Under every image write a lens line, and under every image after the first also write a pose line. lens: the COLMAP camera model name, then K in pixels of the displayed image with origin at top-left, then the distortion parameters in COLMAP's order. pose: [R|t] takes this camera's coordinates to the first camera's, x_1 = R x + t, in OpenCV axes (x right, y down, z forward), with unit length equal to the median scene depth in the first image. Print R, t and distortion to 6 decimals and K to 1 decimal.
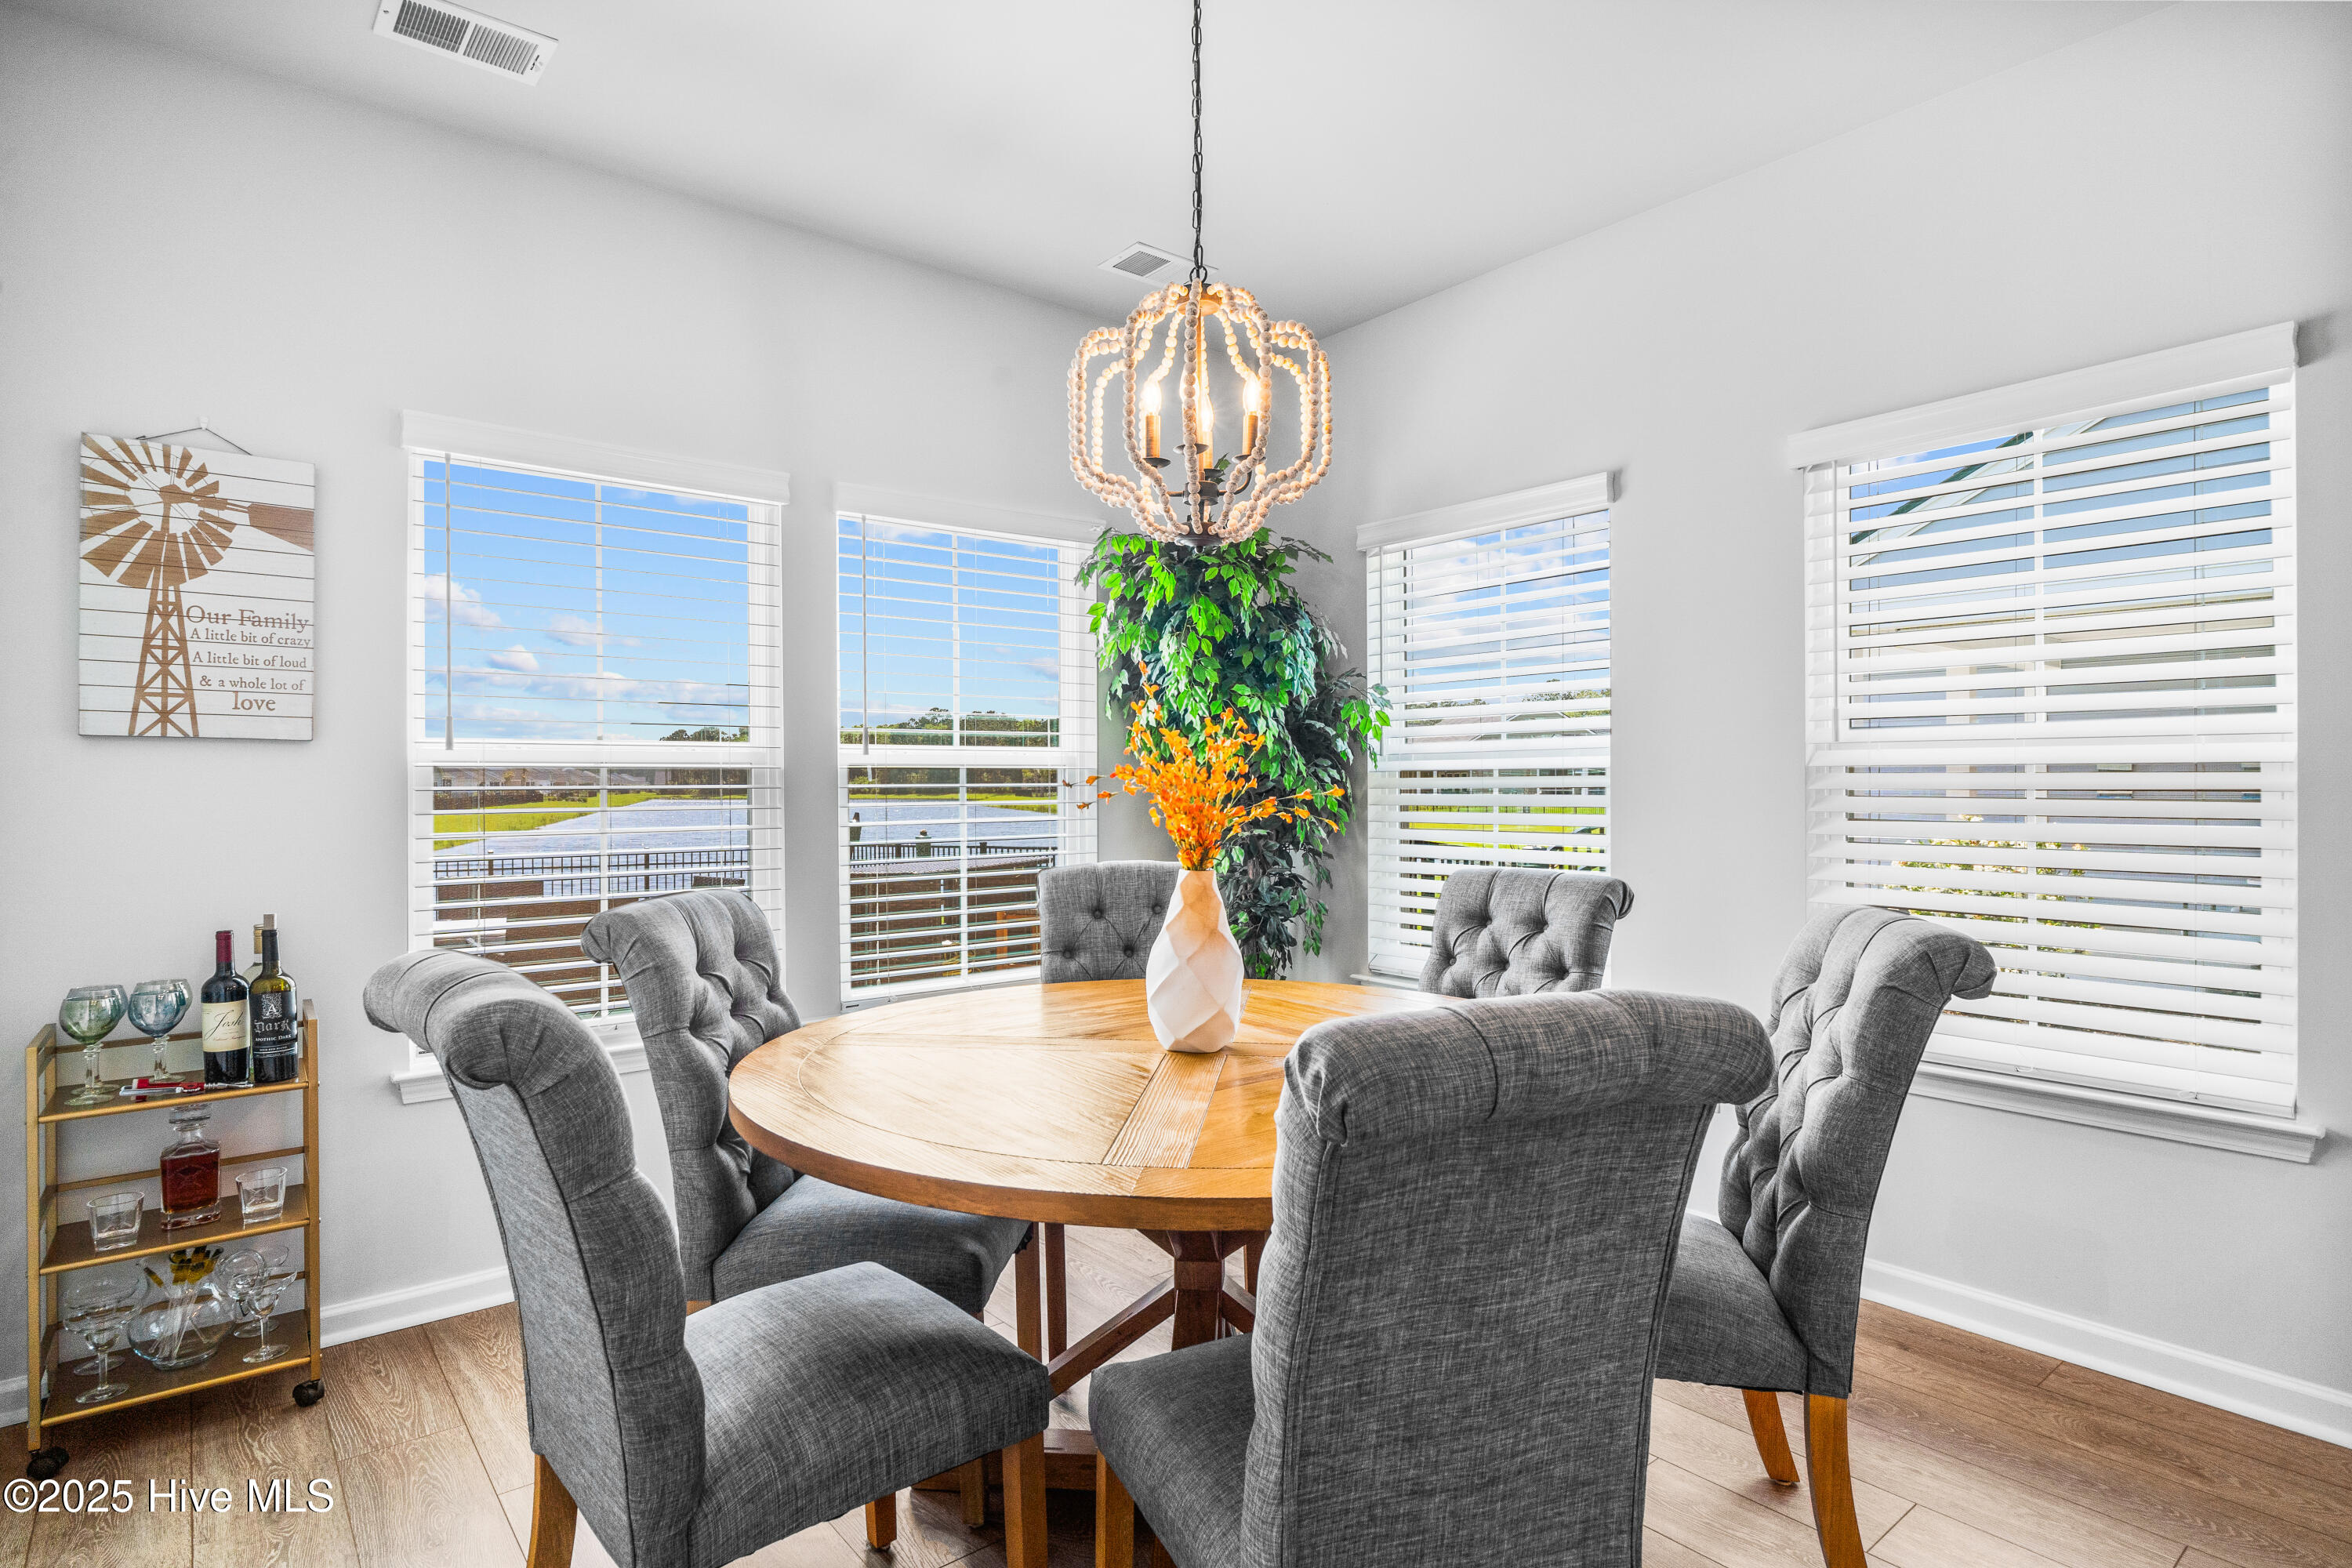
lens RADIAL K [[1228.0, 0, 1164.9], [0, 1228.0, 789.1], [0, 0, 1]] dist [0.001027, -0.001031]
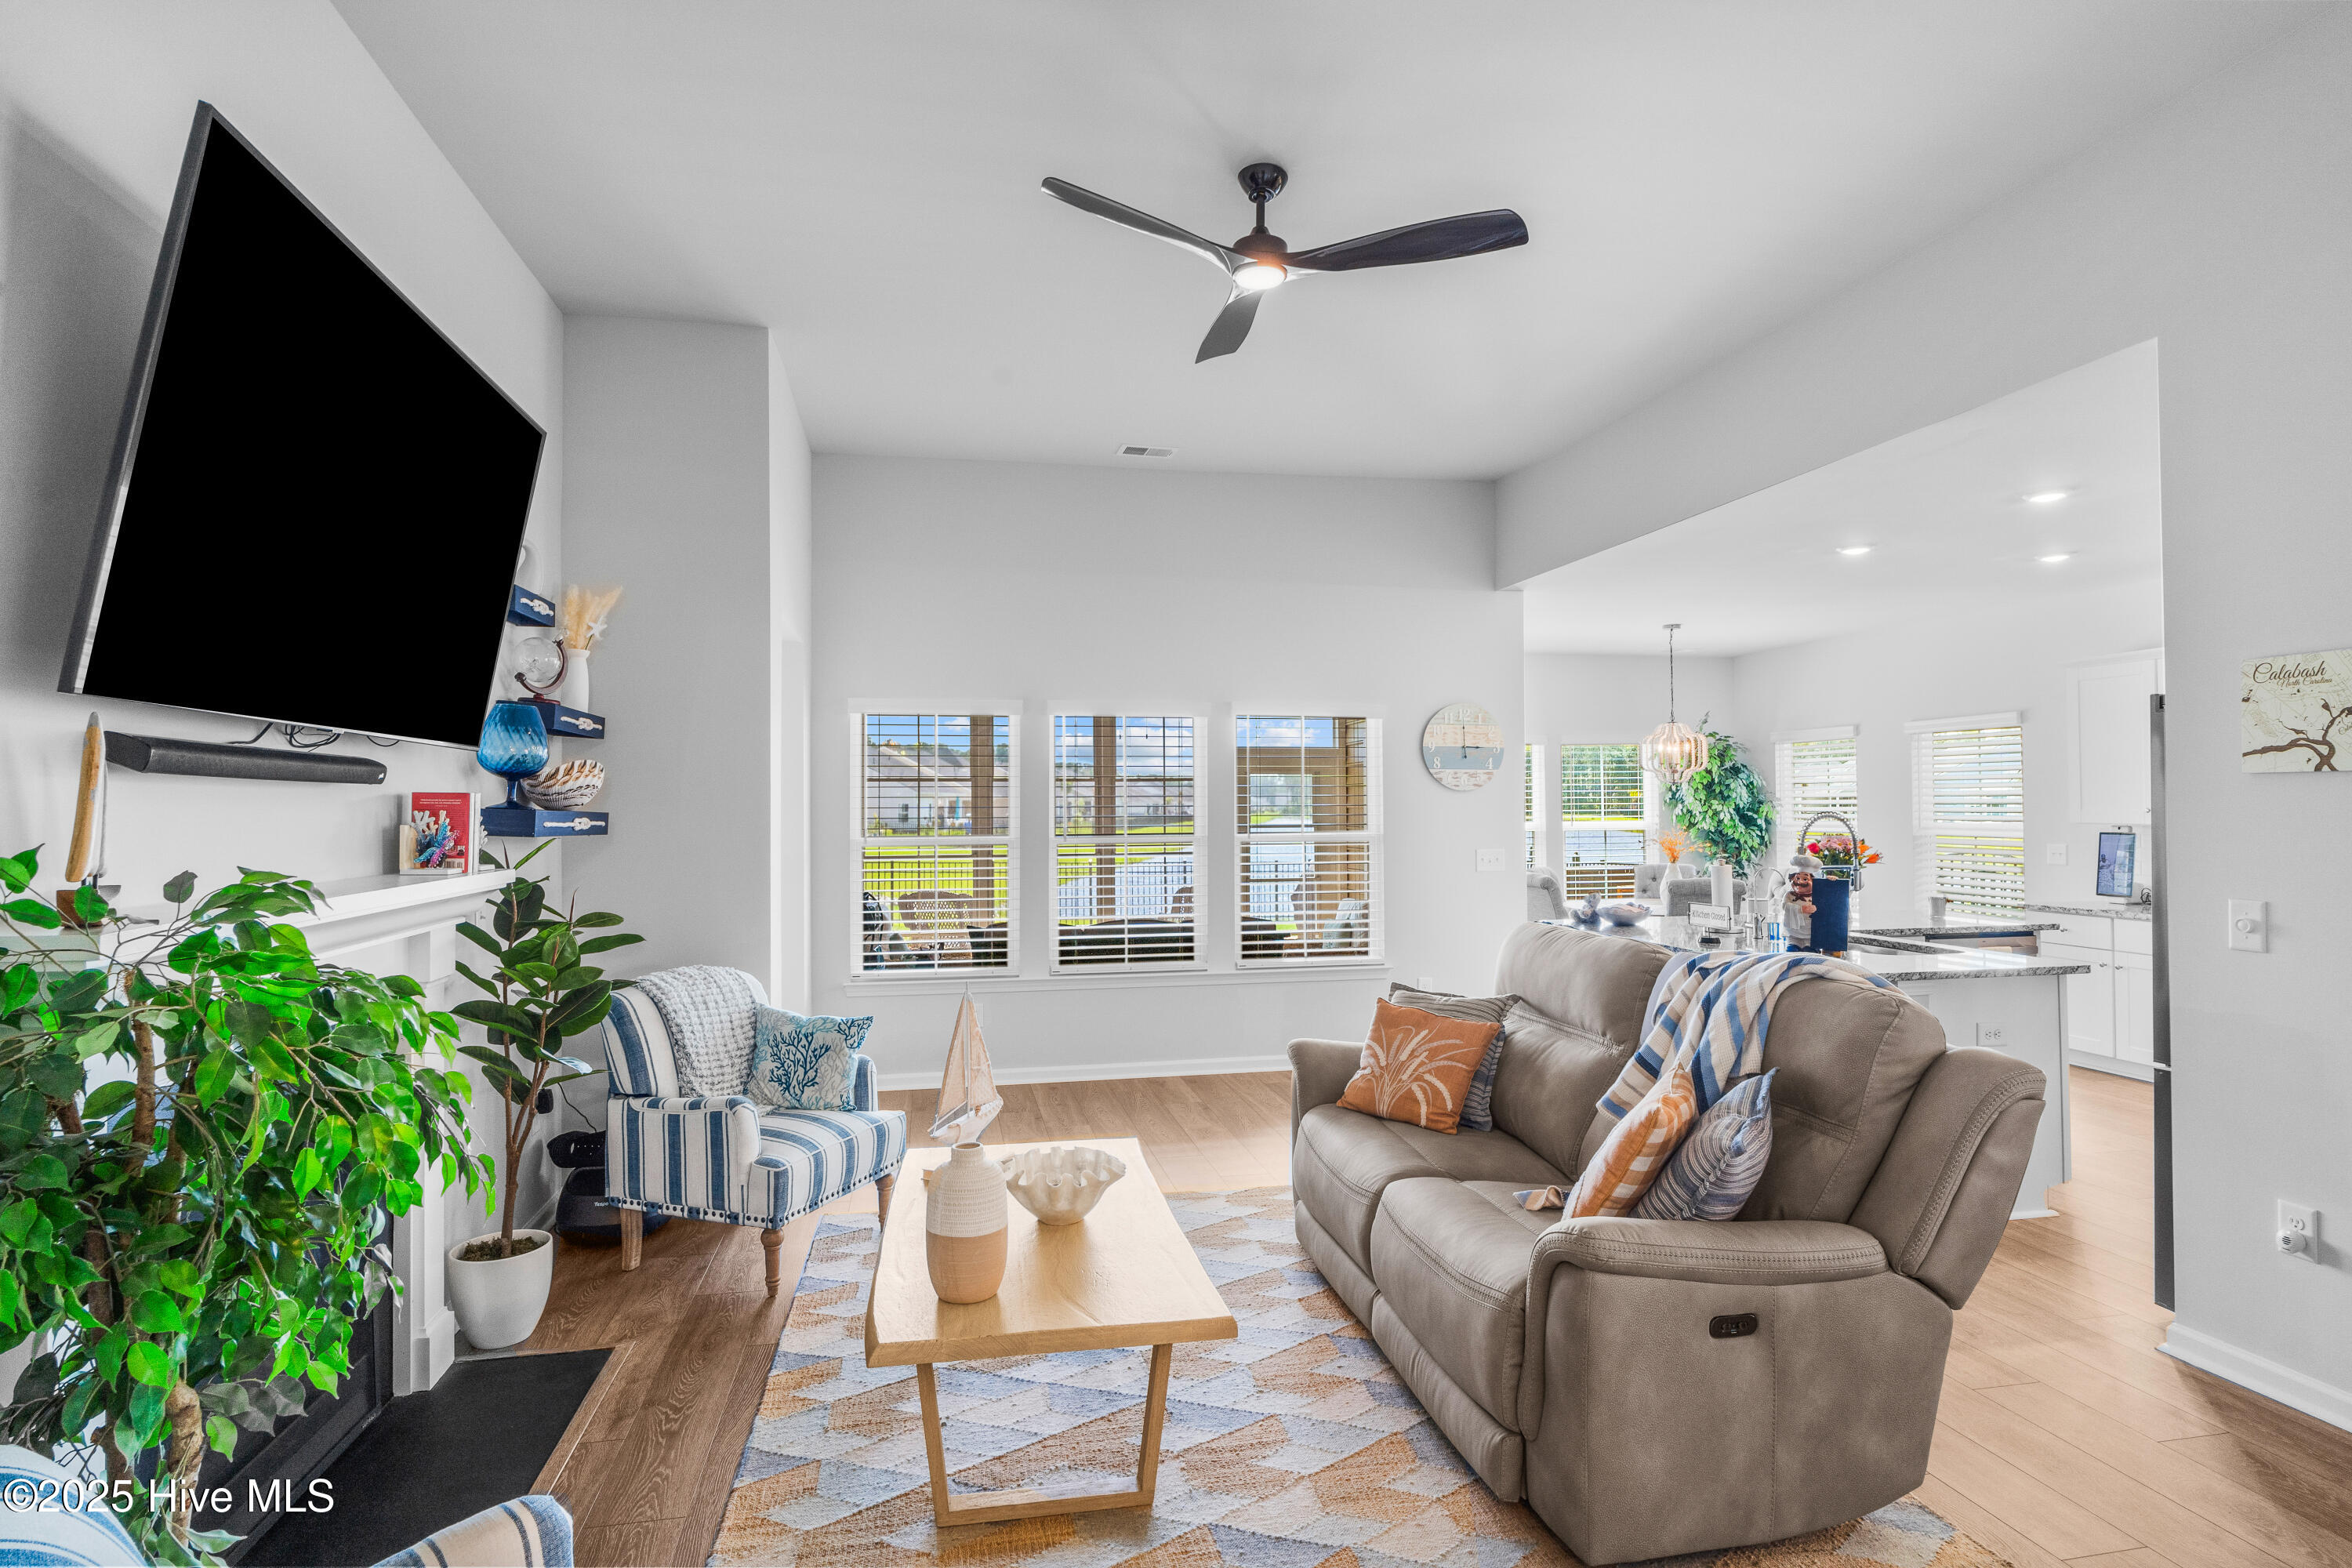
lens RADIAL K [[1228.0, 0, 1180.4], [0, 1228.0, 792.2], [0, 0, 1]] dist [0.001027, -0.001031]
pose [[0.887601, -0.007620, -0.460551, 0.260655], [0.001463, 0.999905, -0.013724, -0.065028], [0.460612, 0.011508, 0.887527, -1.919728]]
